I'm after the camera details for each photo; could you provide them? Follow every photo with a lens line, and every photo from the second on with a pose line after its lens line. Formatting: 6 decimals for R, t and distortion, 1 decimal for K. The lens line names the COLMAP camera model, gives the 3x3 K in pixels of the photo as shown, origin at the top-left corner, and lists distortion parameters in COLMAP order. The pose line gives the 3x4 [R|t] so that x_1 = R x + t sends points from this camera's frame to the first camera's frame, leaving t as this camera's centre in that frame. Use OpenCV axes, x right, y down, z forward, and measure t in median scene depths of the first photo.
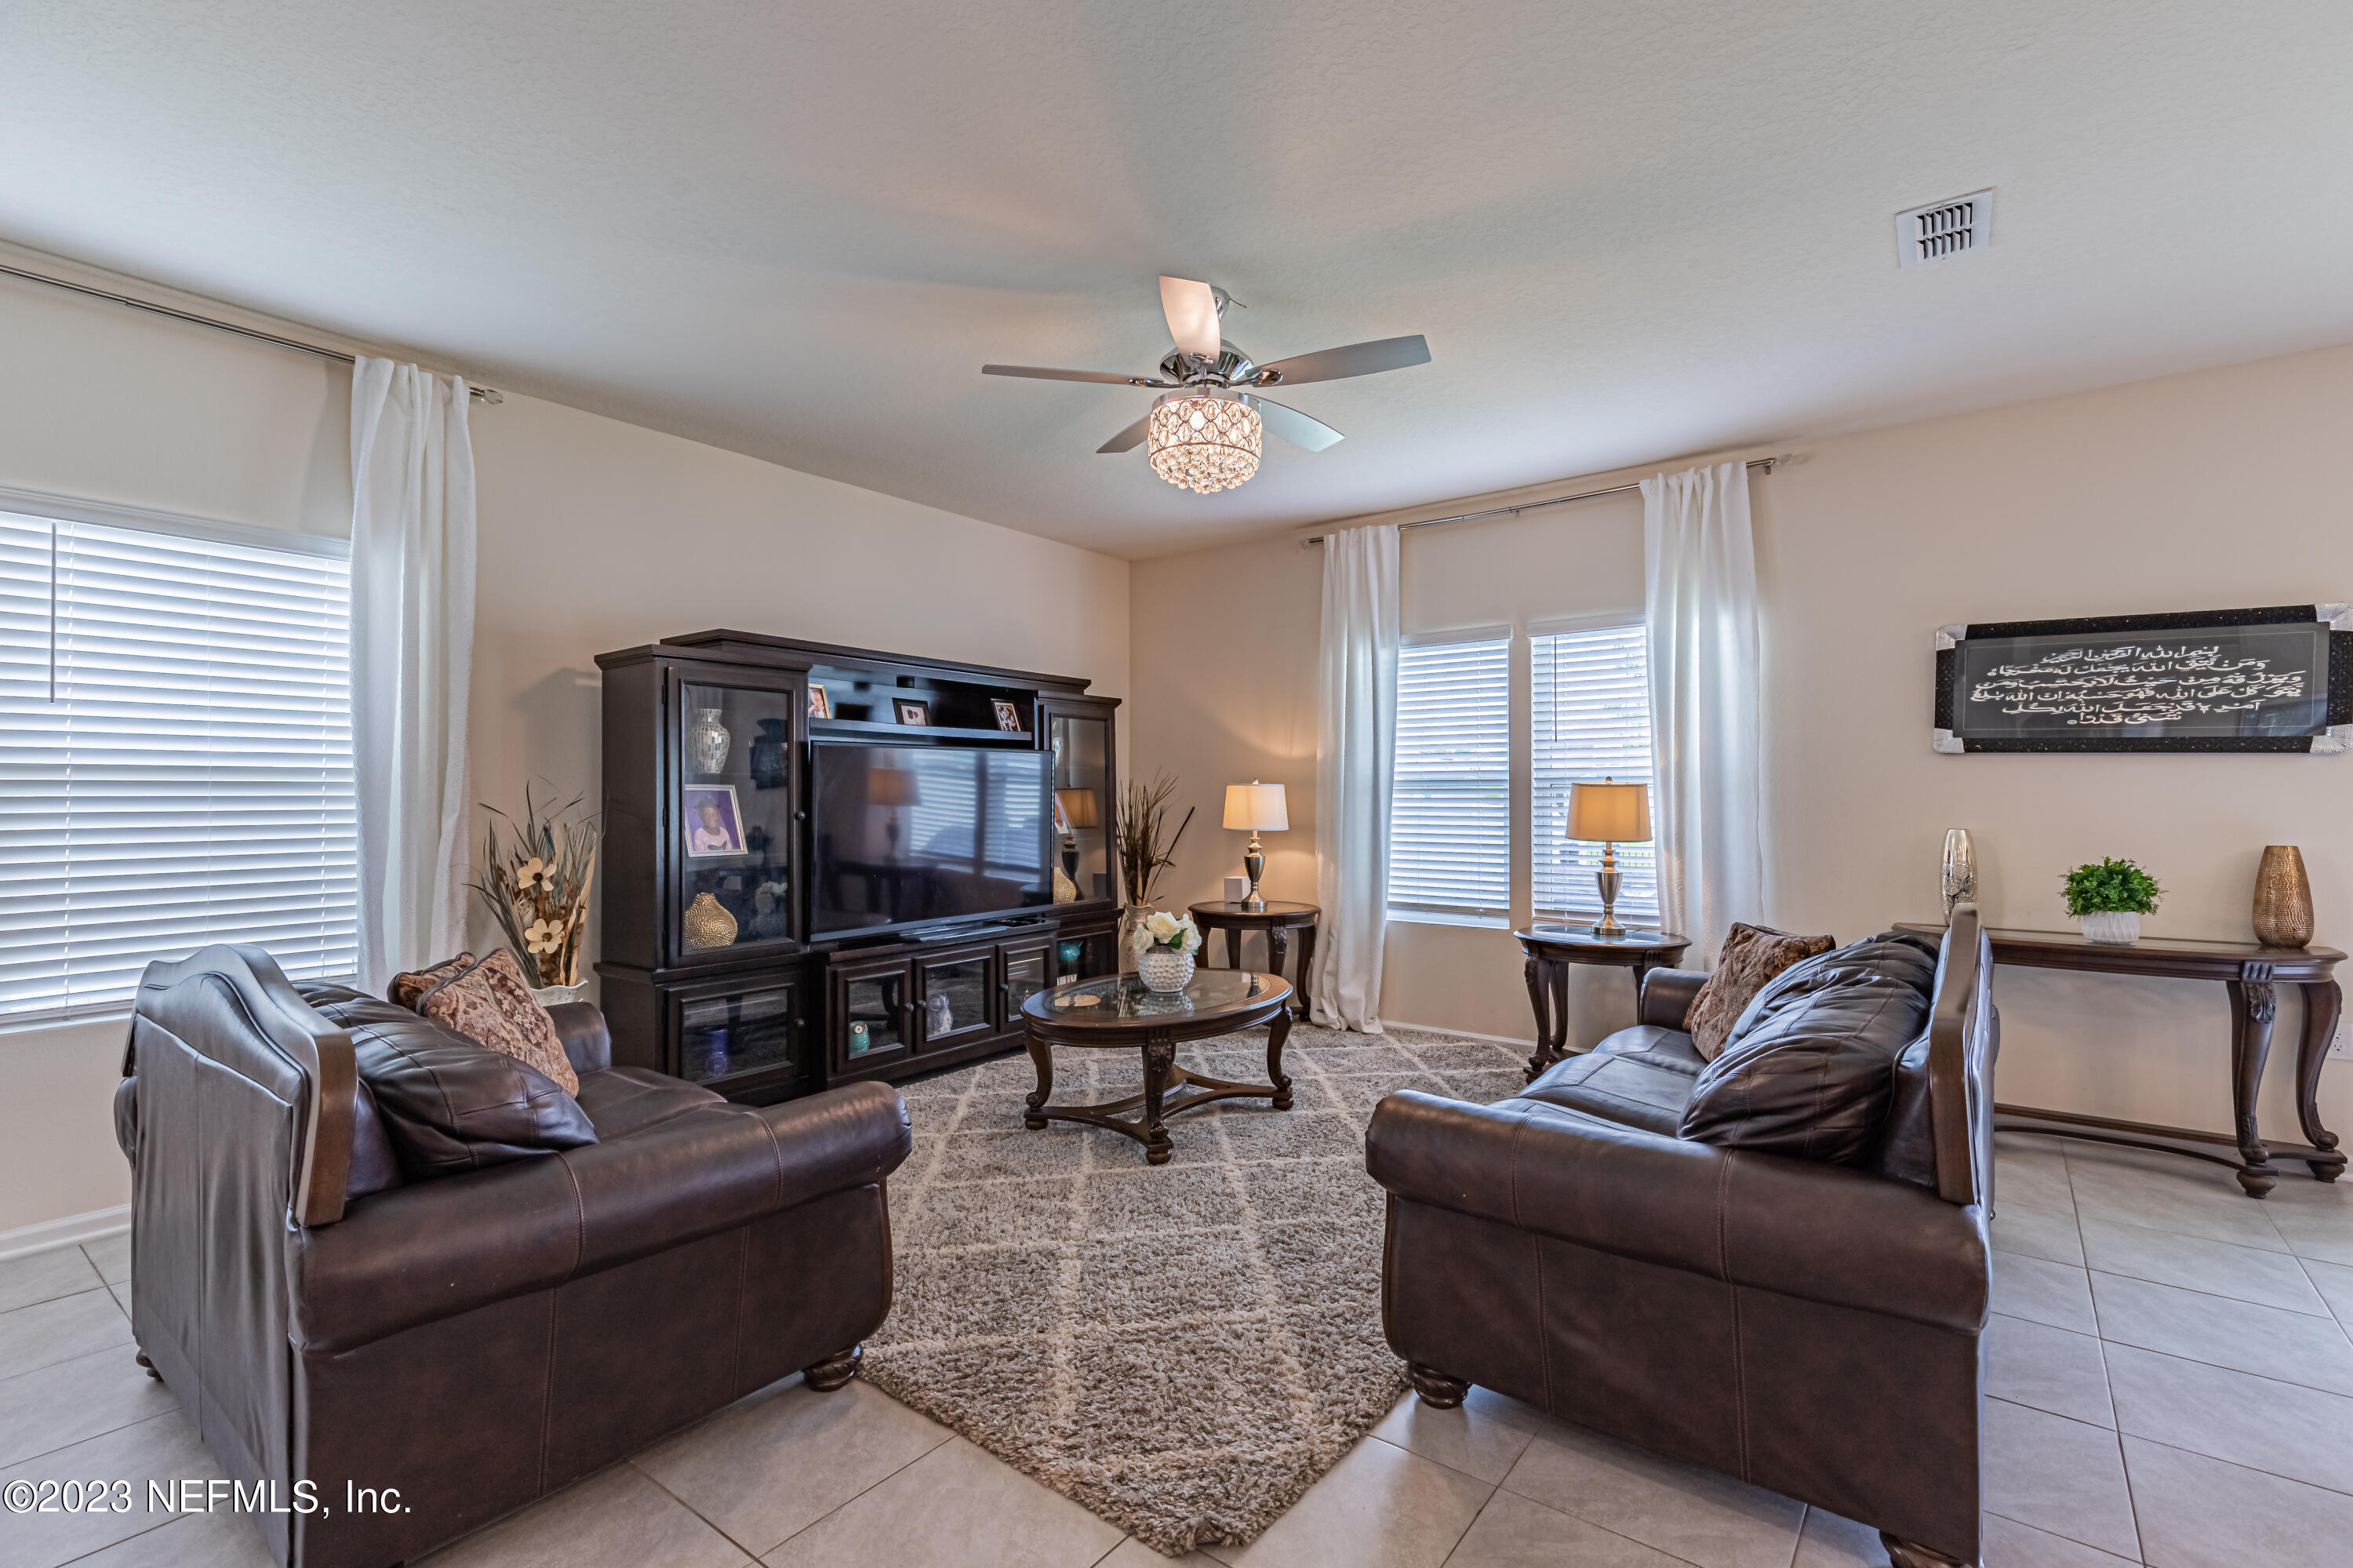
lens RADIAL K [[1064.8, 0, 1187.1], [0, 1064.8, 784.5], [0, 0, 1]] dist [0.002756, 0.001935]
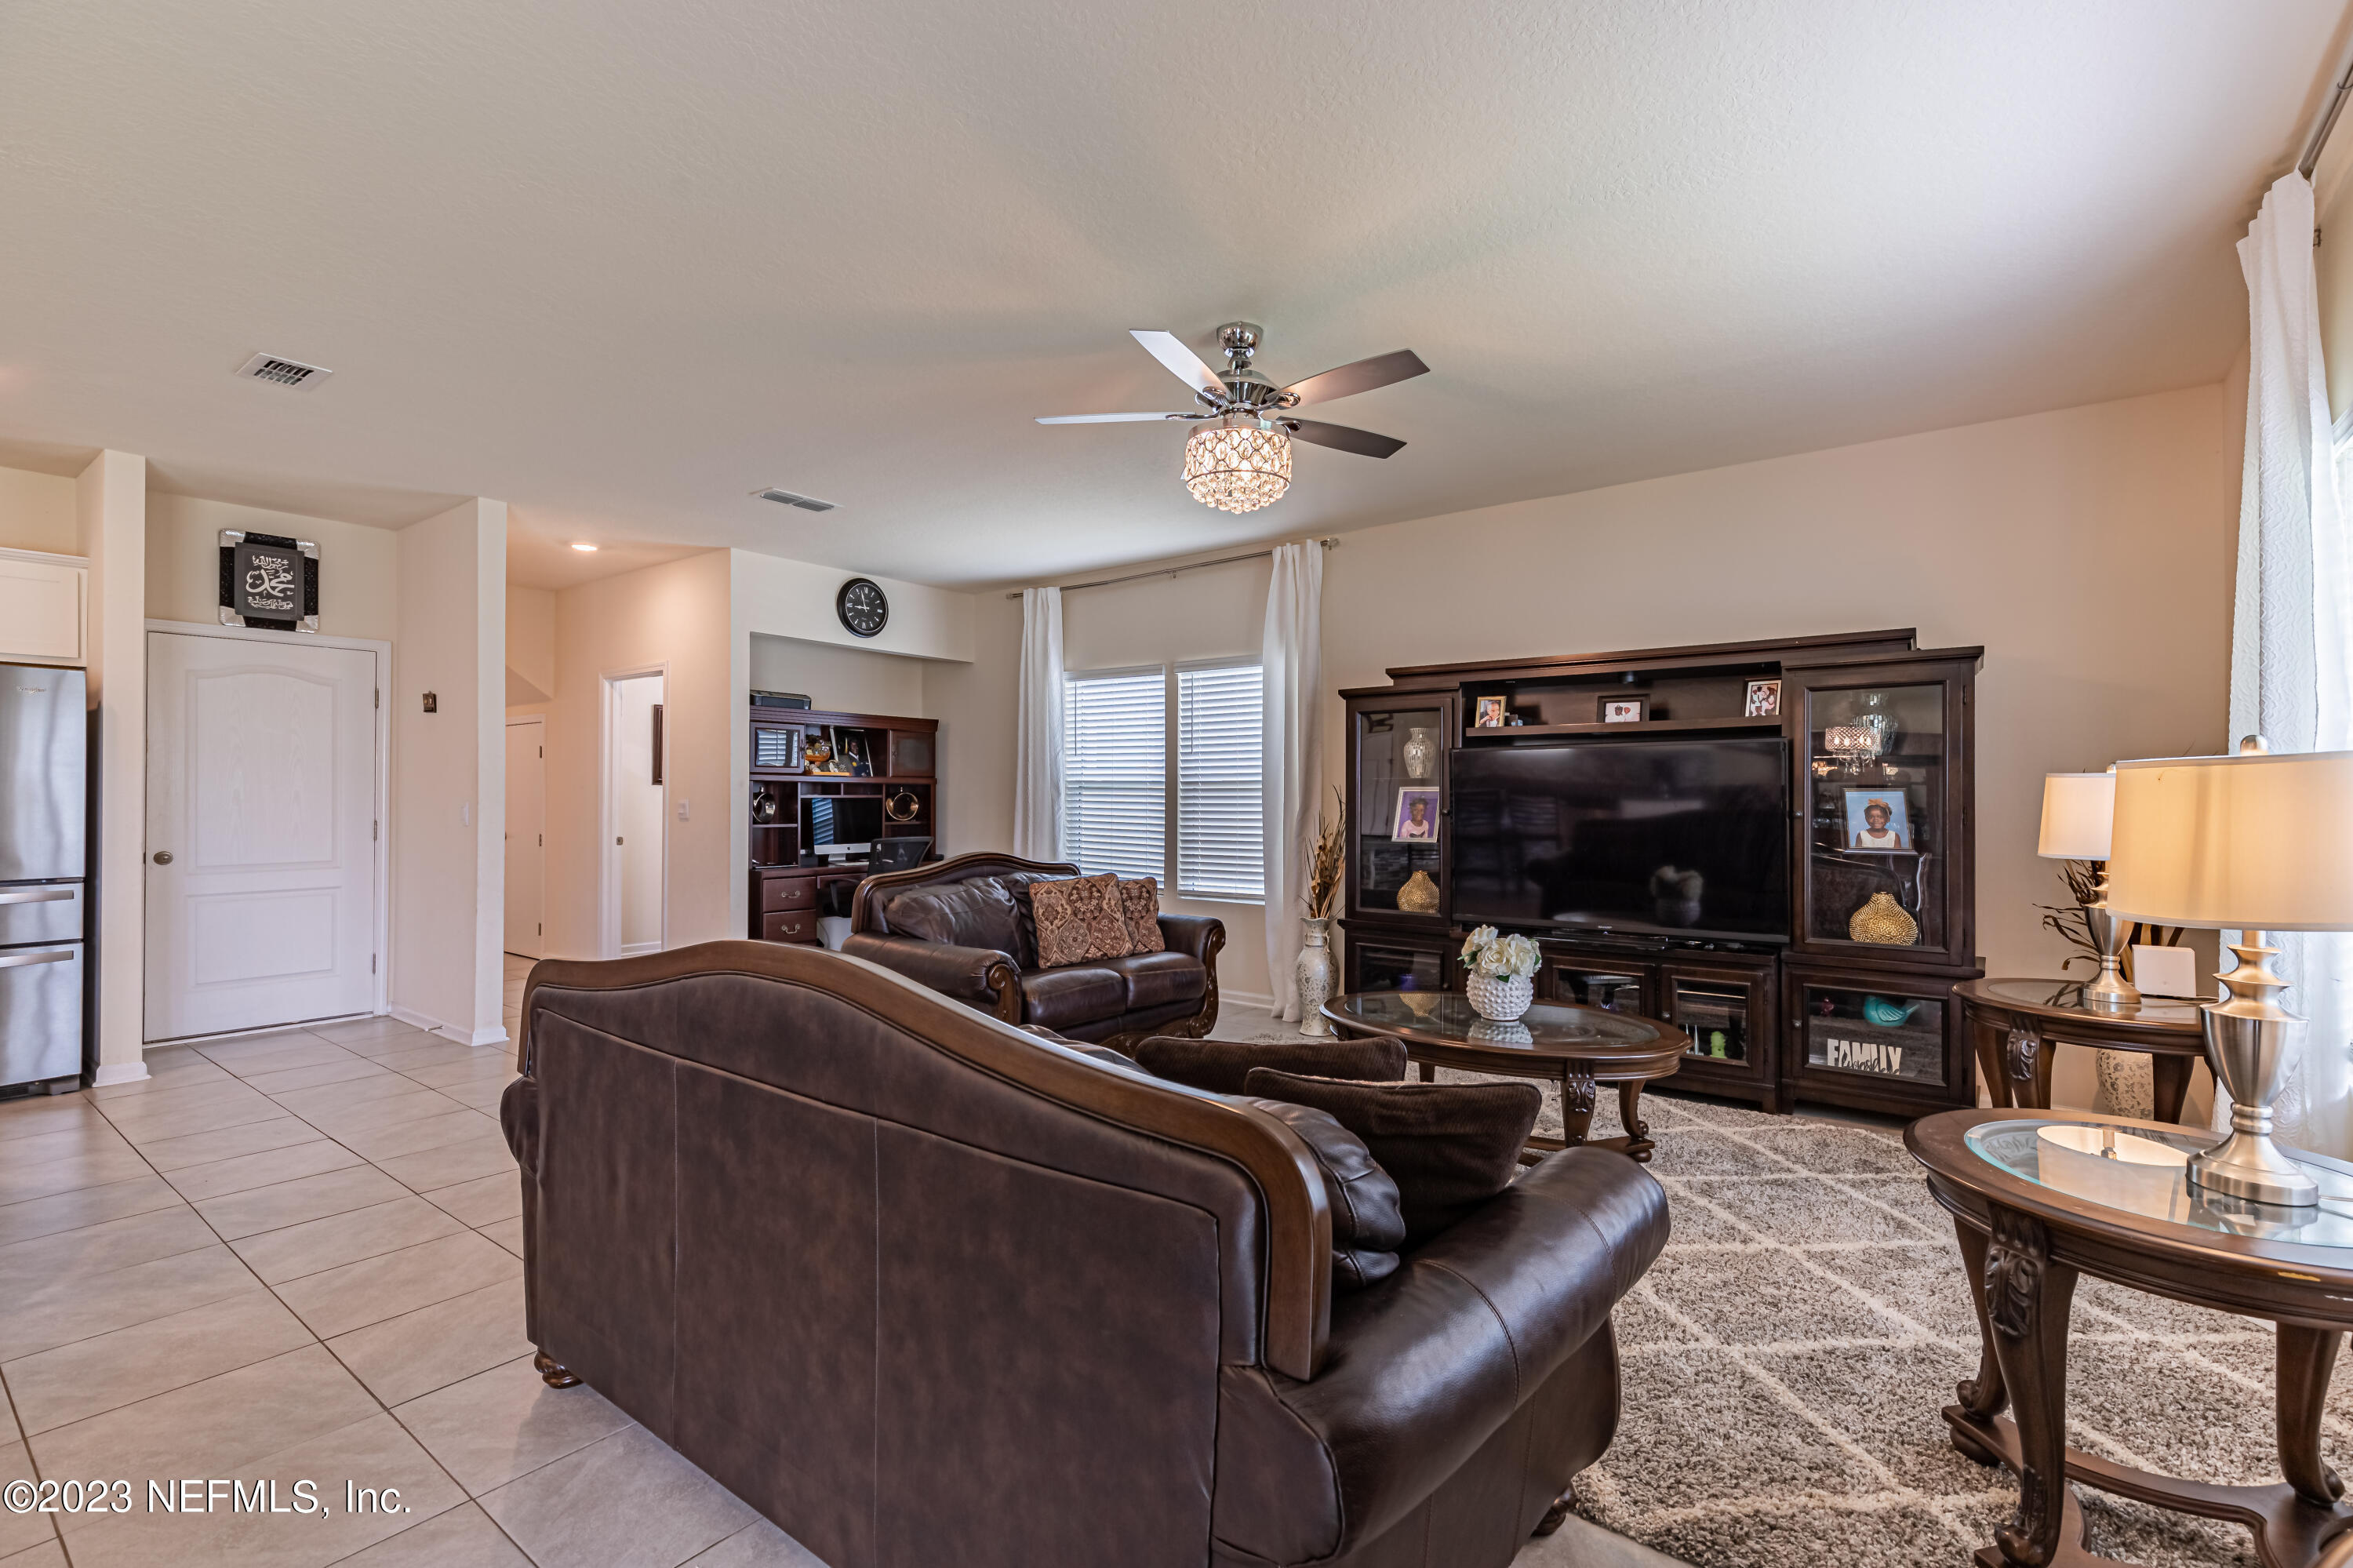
lens RADIAL K [[1064.8, 0, 1197.8], [0, 1064.8, 783.5], [0, 0, 1]] dist [0.002756, 0.001935]
pose [[-0.004436, -0.006467, -0.999969, 0.842029], [0.015432, 0.999860, -0.006535, 0.000643], [0.999871, -0.015461, -0.004335, 0.740099]]
